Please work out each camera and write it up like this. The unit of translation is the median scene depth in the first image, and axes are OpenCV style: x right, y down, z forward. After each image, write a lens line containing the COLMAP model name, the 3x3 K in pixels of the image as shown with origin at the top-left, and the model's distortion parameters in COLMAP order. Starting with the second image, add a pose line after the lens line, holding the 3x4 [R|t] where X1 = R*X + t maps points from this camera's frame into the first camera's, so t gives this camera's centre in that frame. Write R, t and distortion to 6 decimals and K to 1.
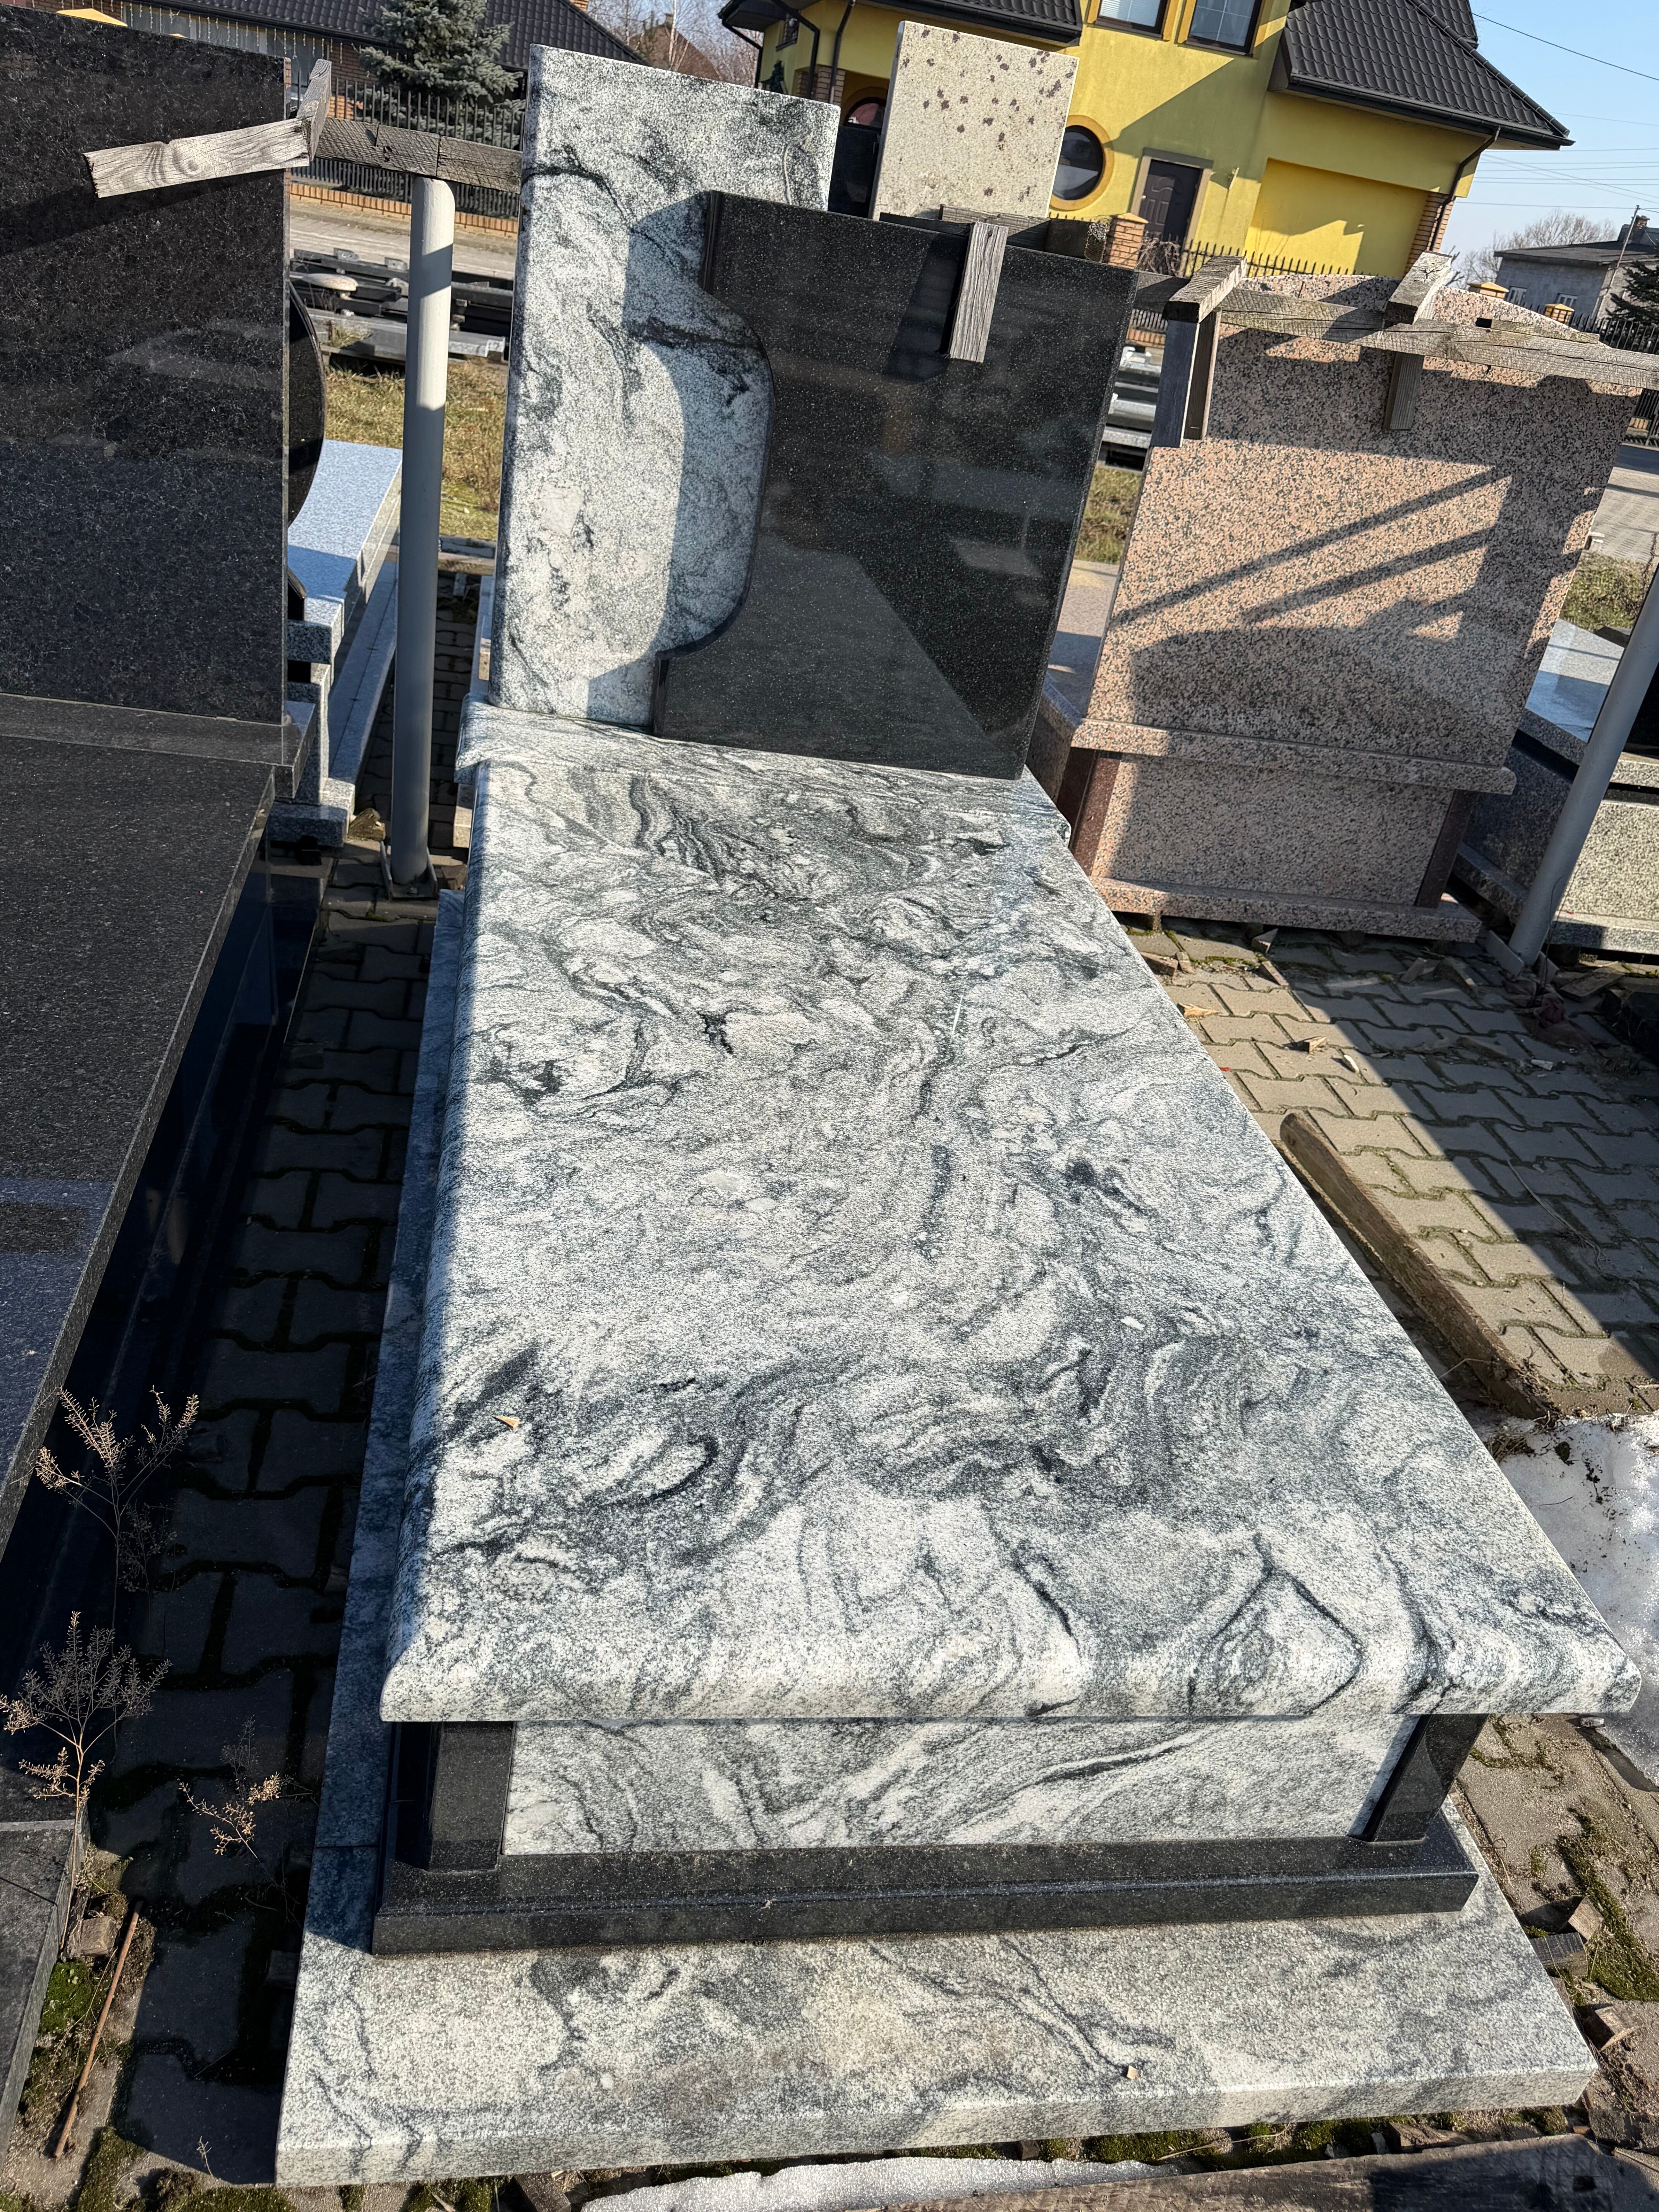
lens RADIAL K [[1639.9, 0, 836.5], [0, 1639.9, 1116.2], [0, 0, 1]] dist [0.005354, -0.006621]
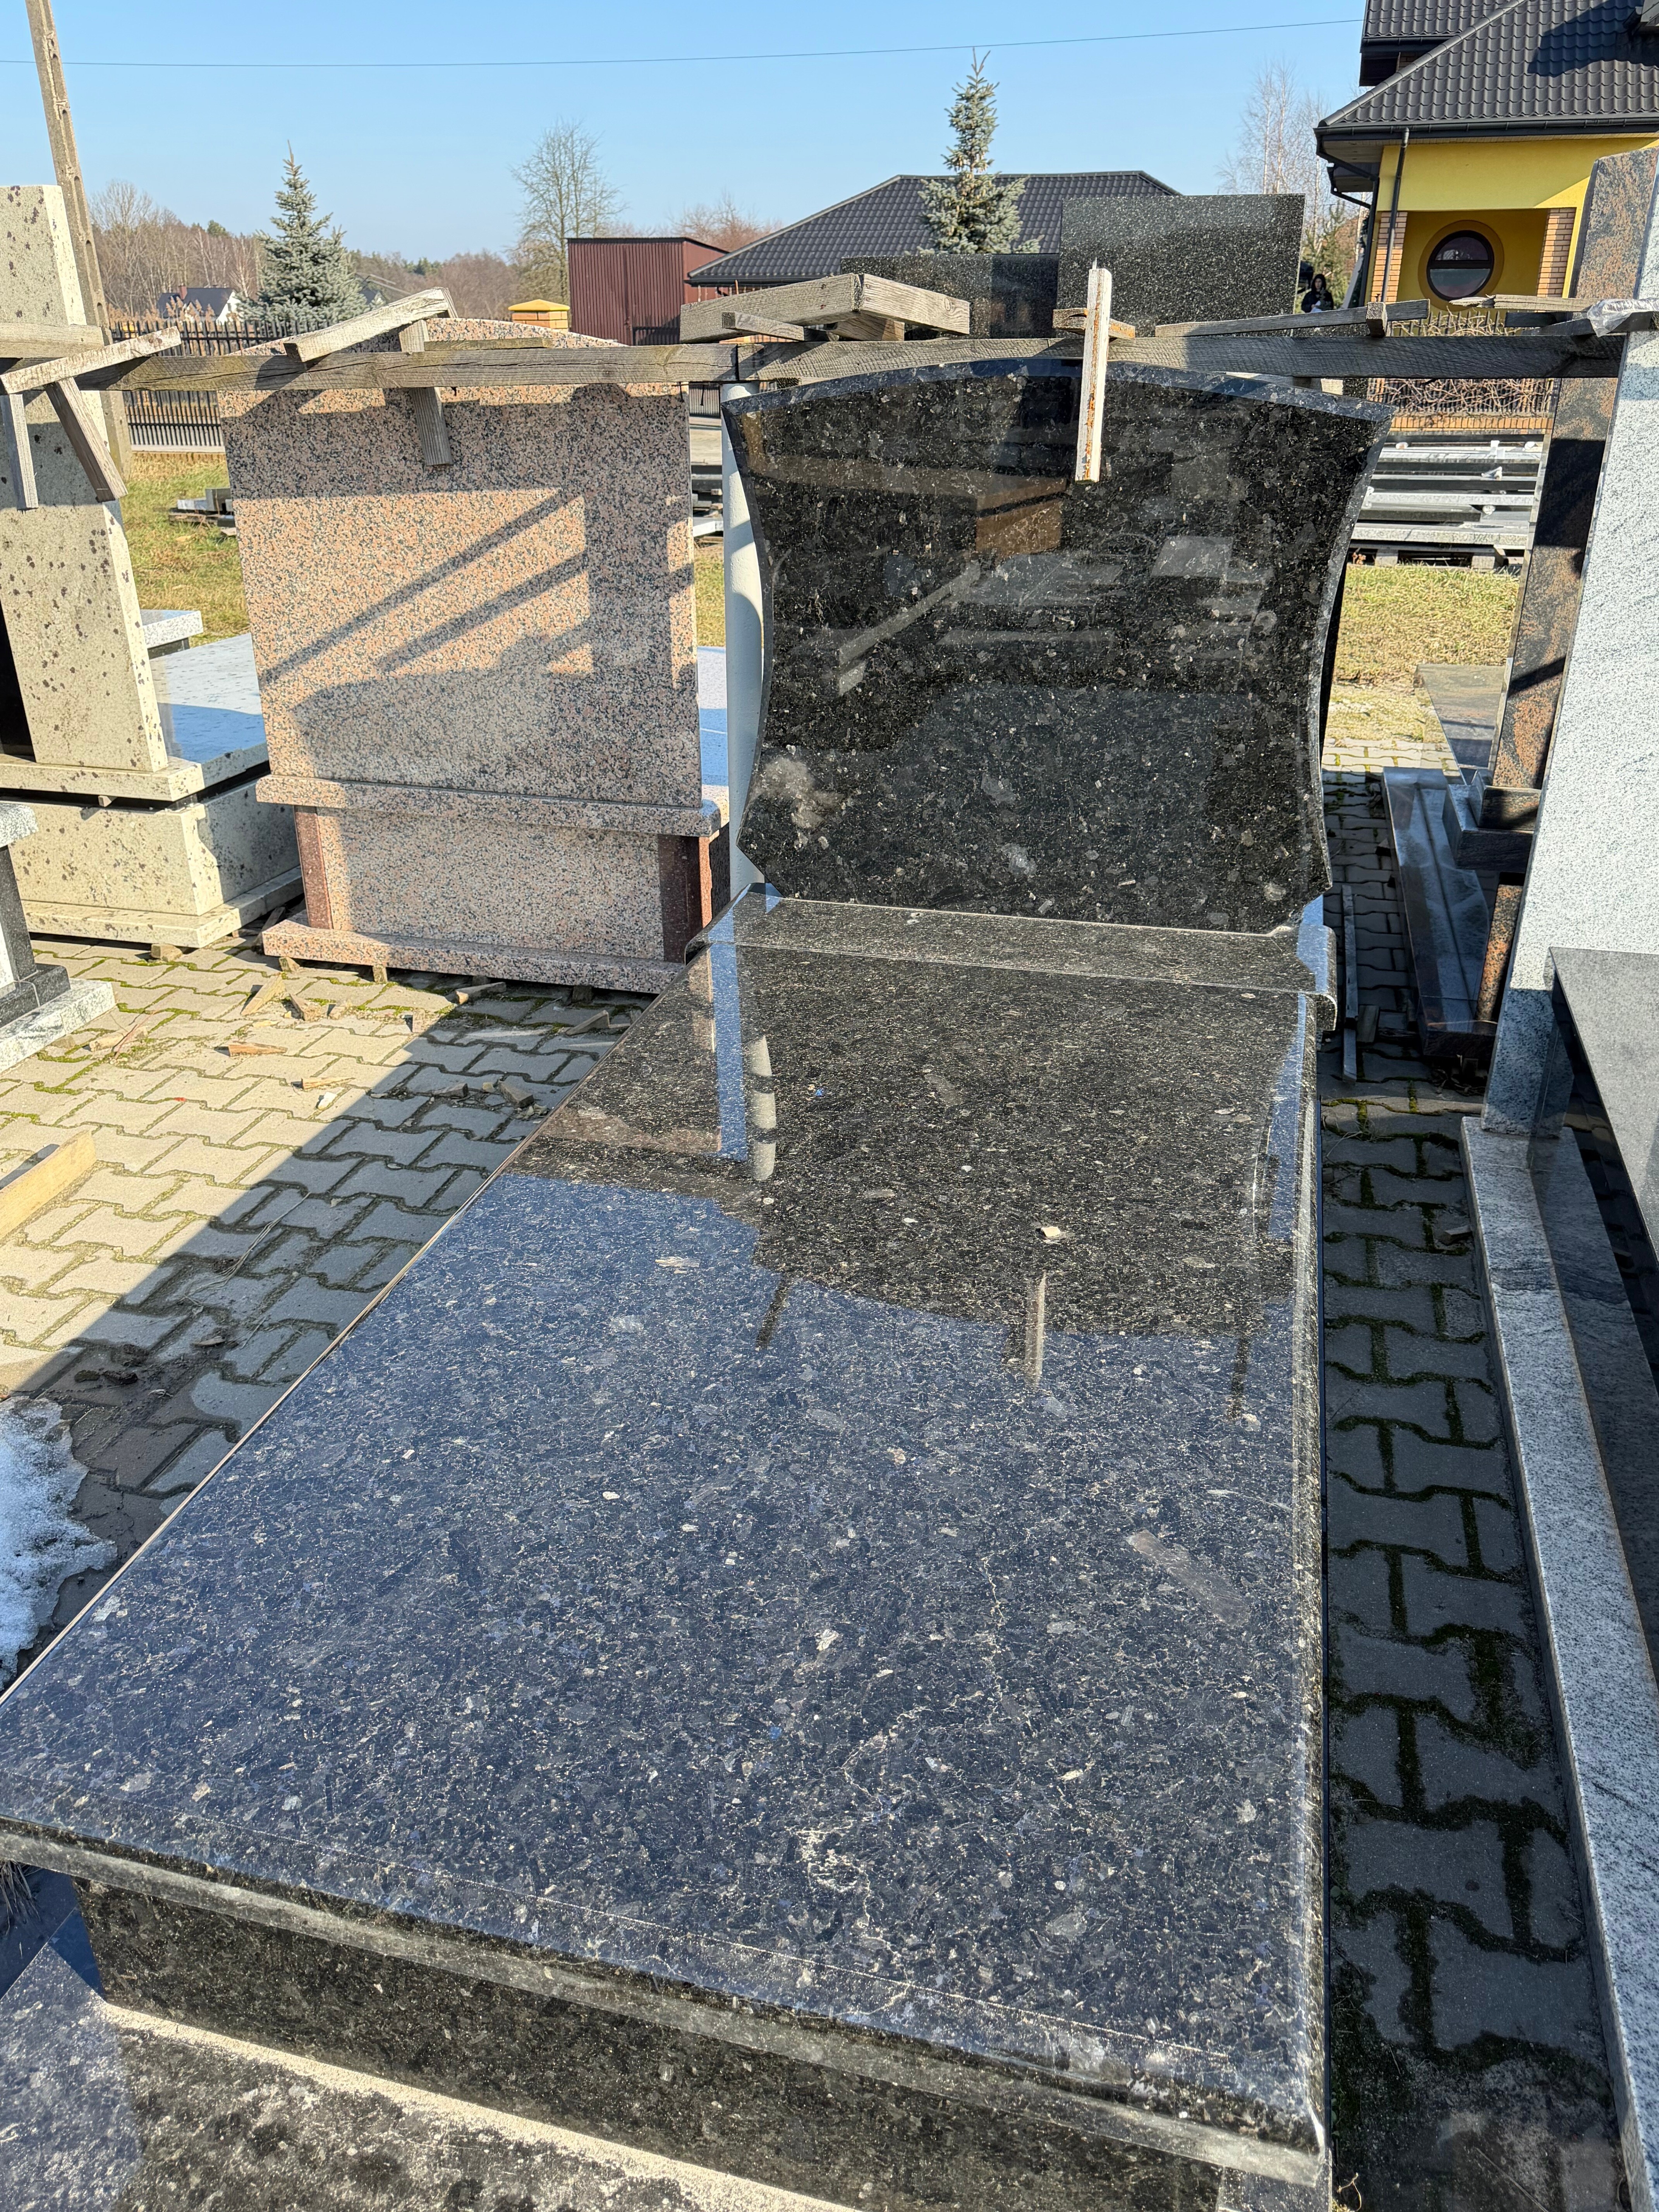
lens RADIAL K [[1604.2, 0, 834.3], [0, 1604.2, 1130.2], [0, 0, 1]] dist [0.053967, -0.067831]
pose [[0.894534, 0.035617, -0.445578, 1.000621], [-0.076088, 0.994406, -0.073267, 0.032883], [0.440476, 0.099443, 0.892240, 0.275415]]
